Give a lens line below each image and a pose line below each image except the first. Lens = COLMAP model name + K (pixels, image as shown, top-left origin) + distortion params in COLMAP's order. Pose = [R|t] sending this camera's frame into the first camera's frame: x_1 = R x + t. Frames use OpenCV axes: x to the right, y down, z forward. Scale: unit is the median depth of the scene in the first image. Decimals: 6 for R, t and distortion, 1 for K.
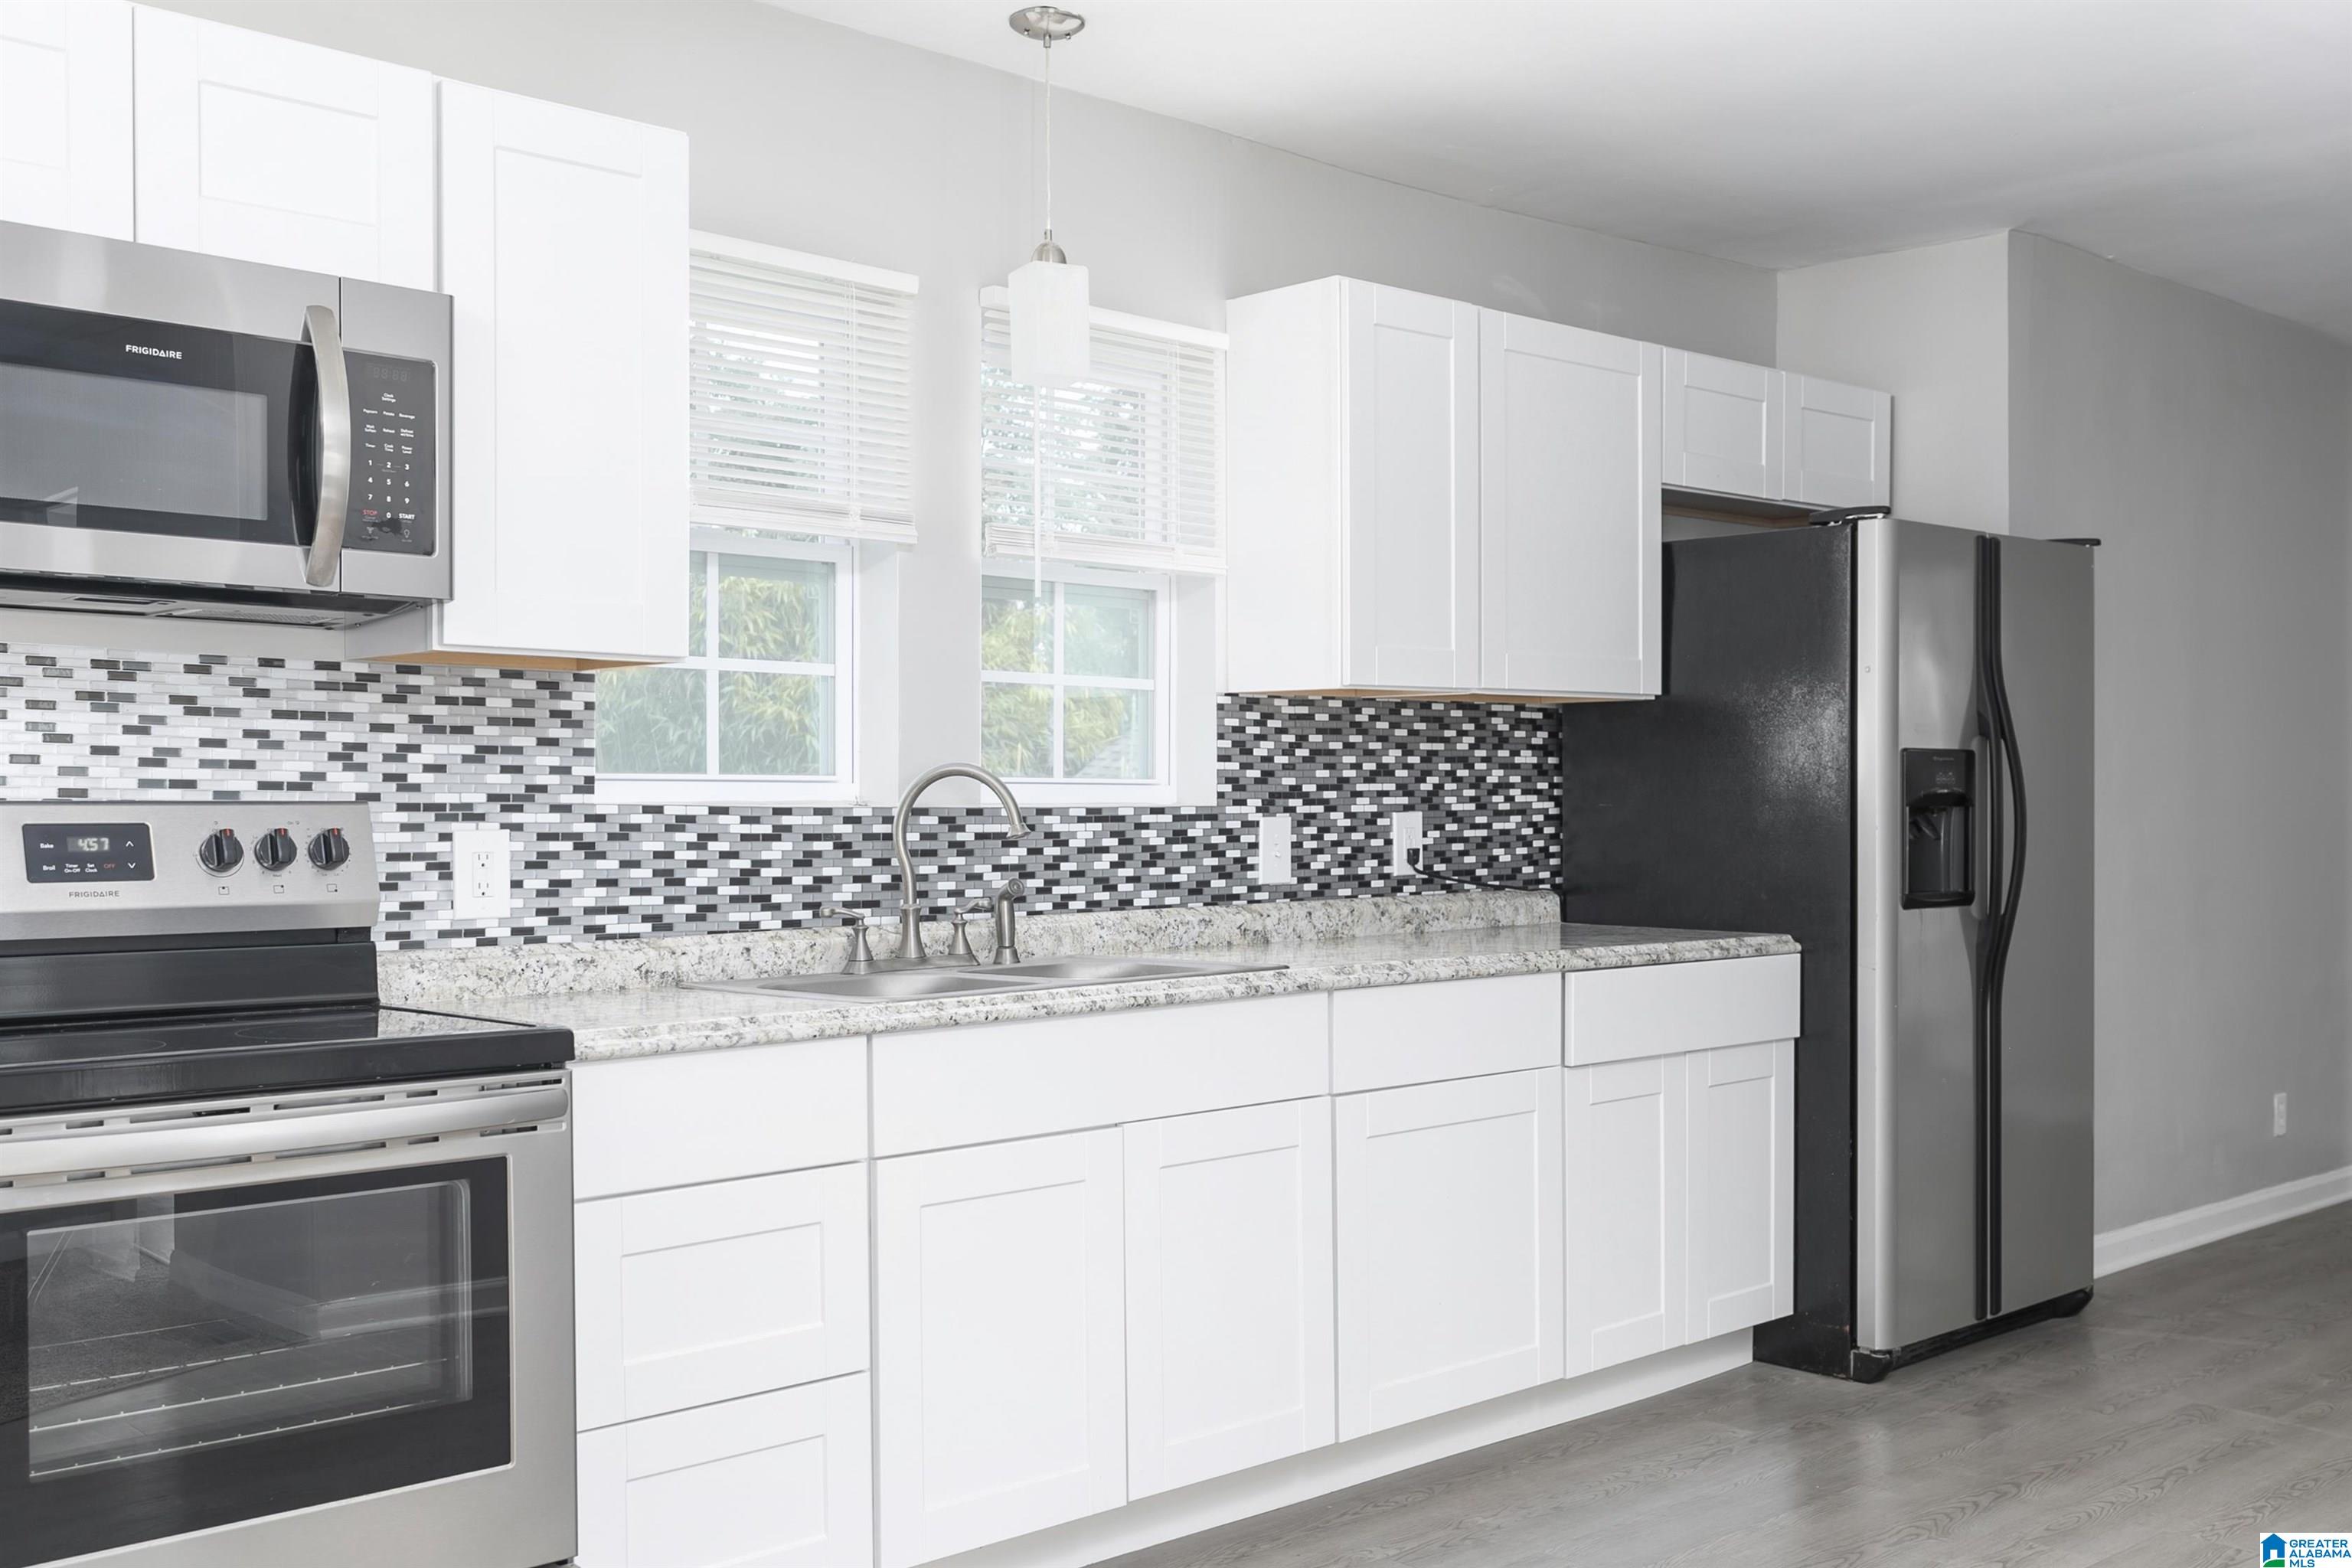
lens RADIAL K [[2338.5, 0, 1176.4], [0, 2338.5, 788.1], [0, 0, 1]] dist [0.004047, 0.000000]
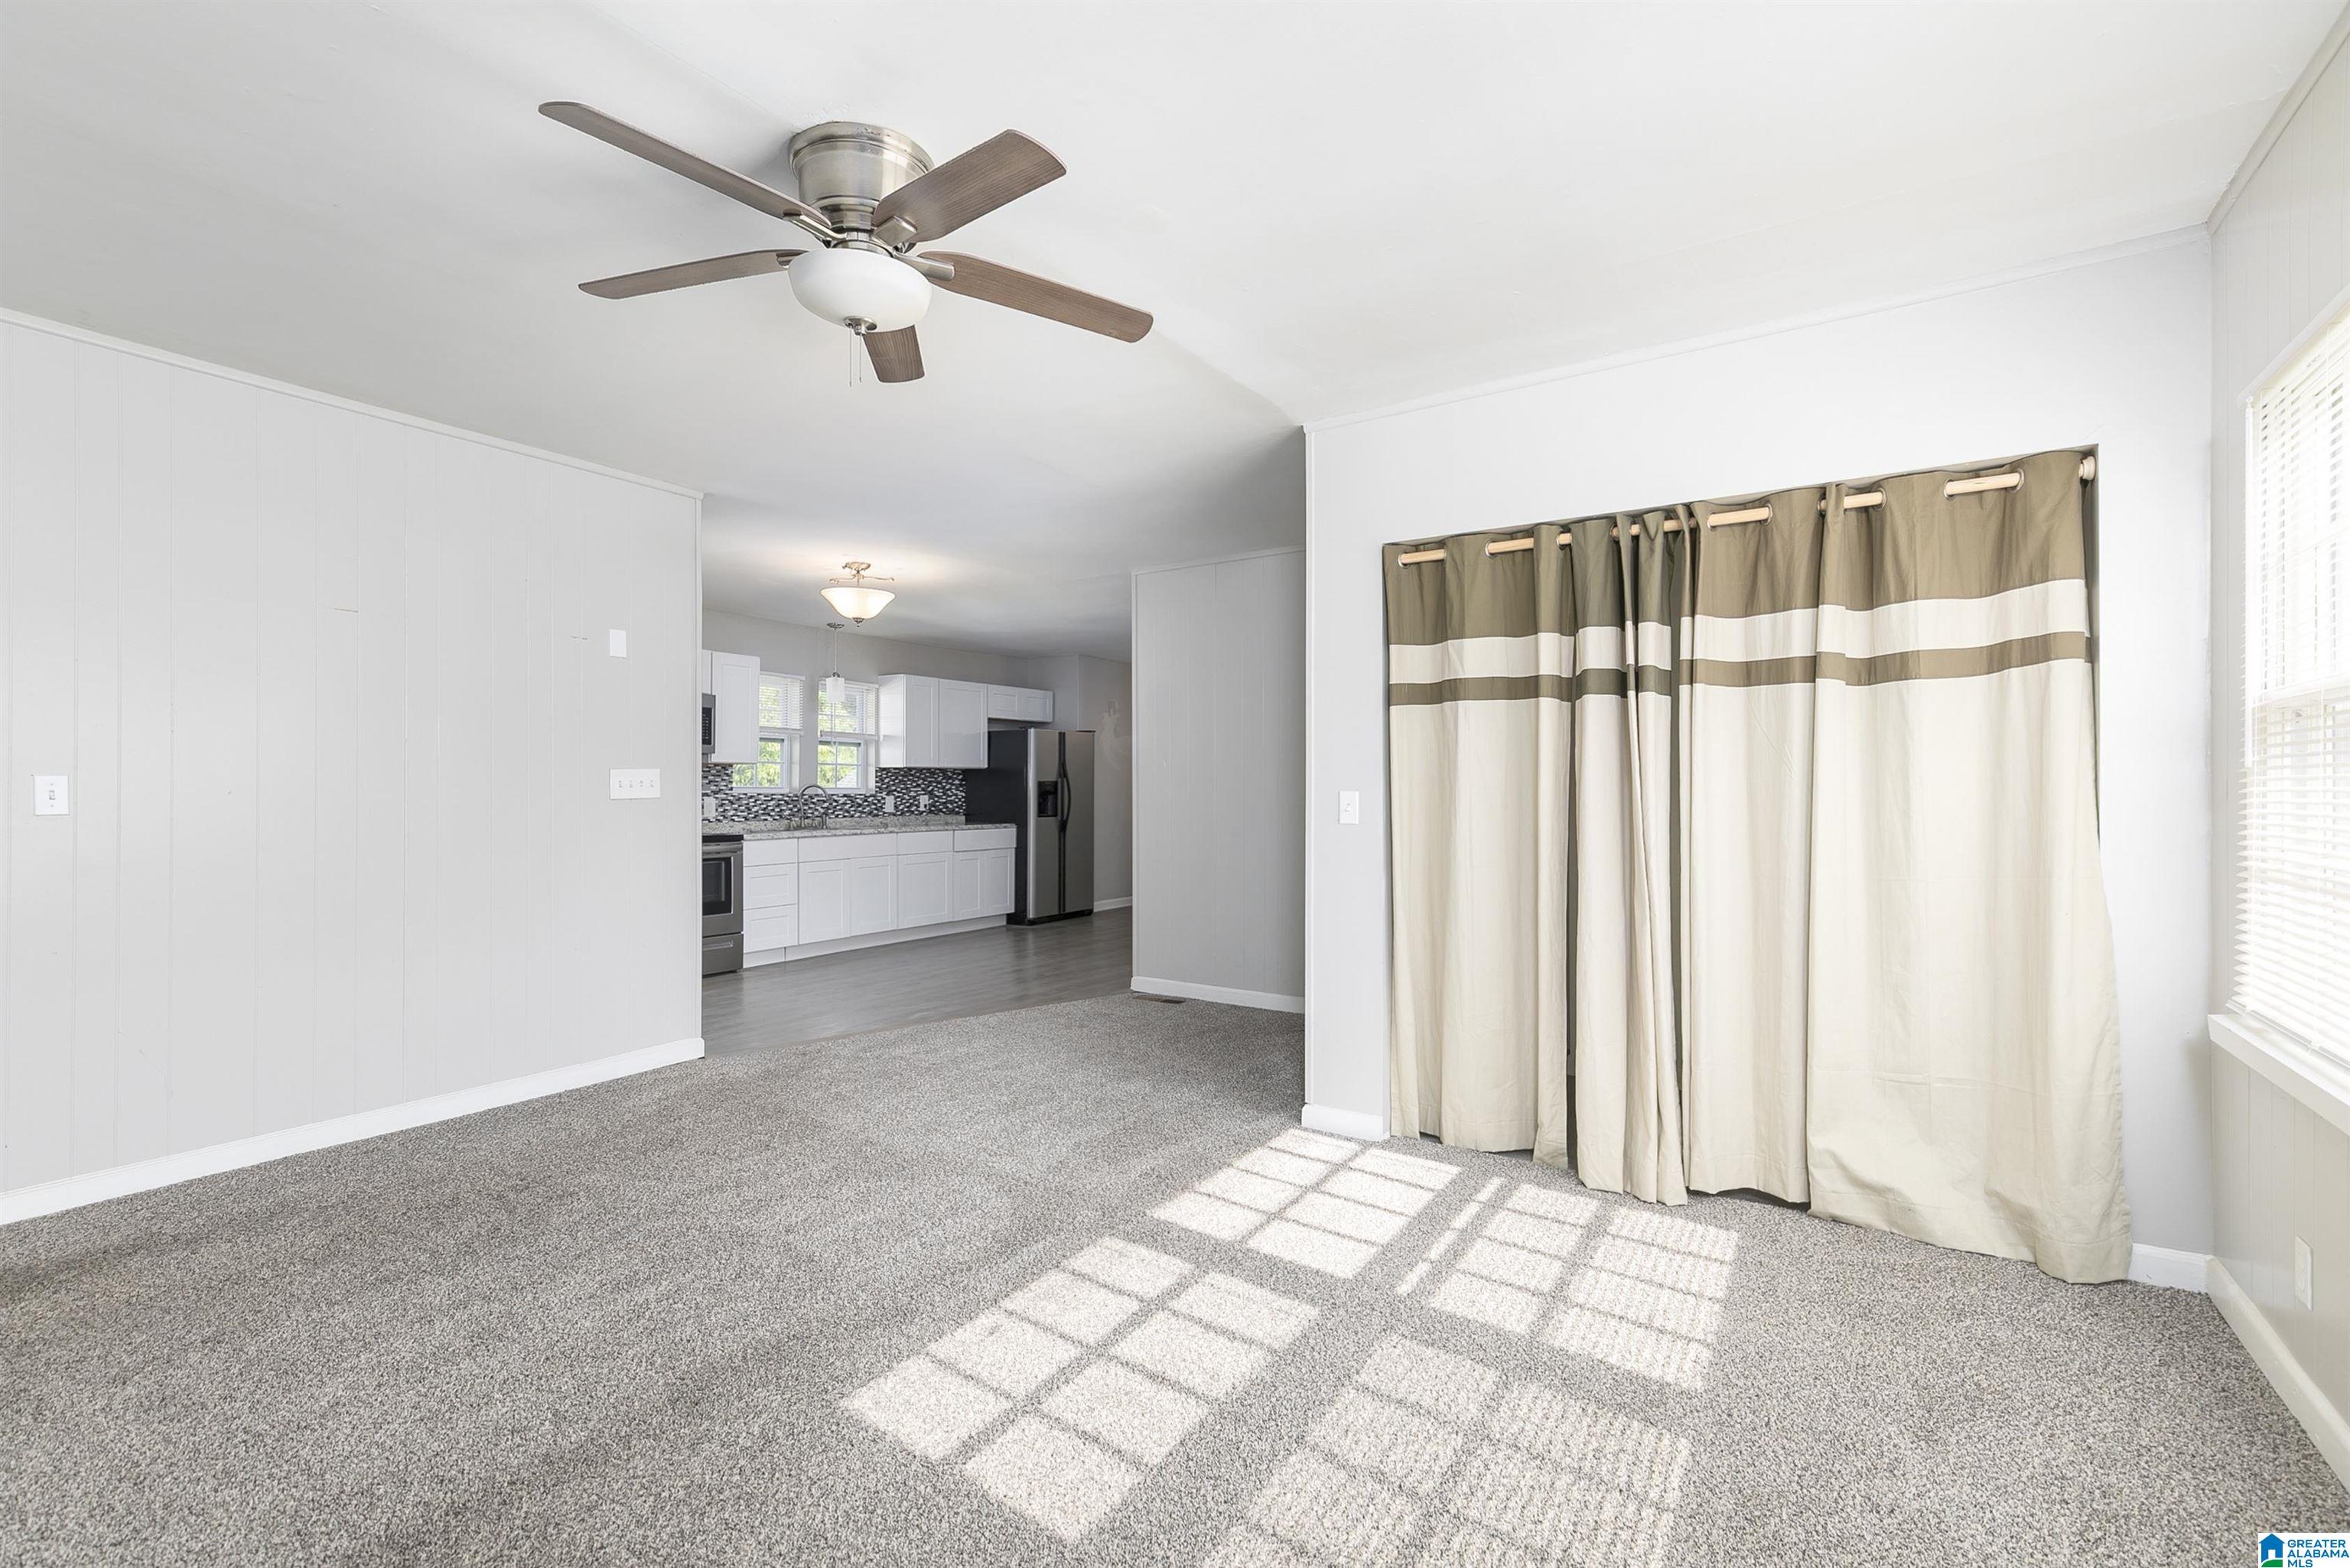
lens RADIAL K [[1083.9, 0, 1178.8], [0, 1083.9, 778.7], [0, 0, 1]] dist [0.002554, -0.001248]
pose [[0.967020, 0.002681, 0.254686, 0.047557], [-0.000453, 0.999961, -0.008803, -0.002398], [-0.254700, 0.008398, 0.966984, -1.014977]]
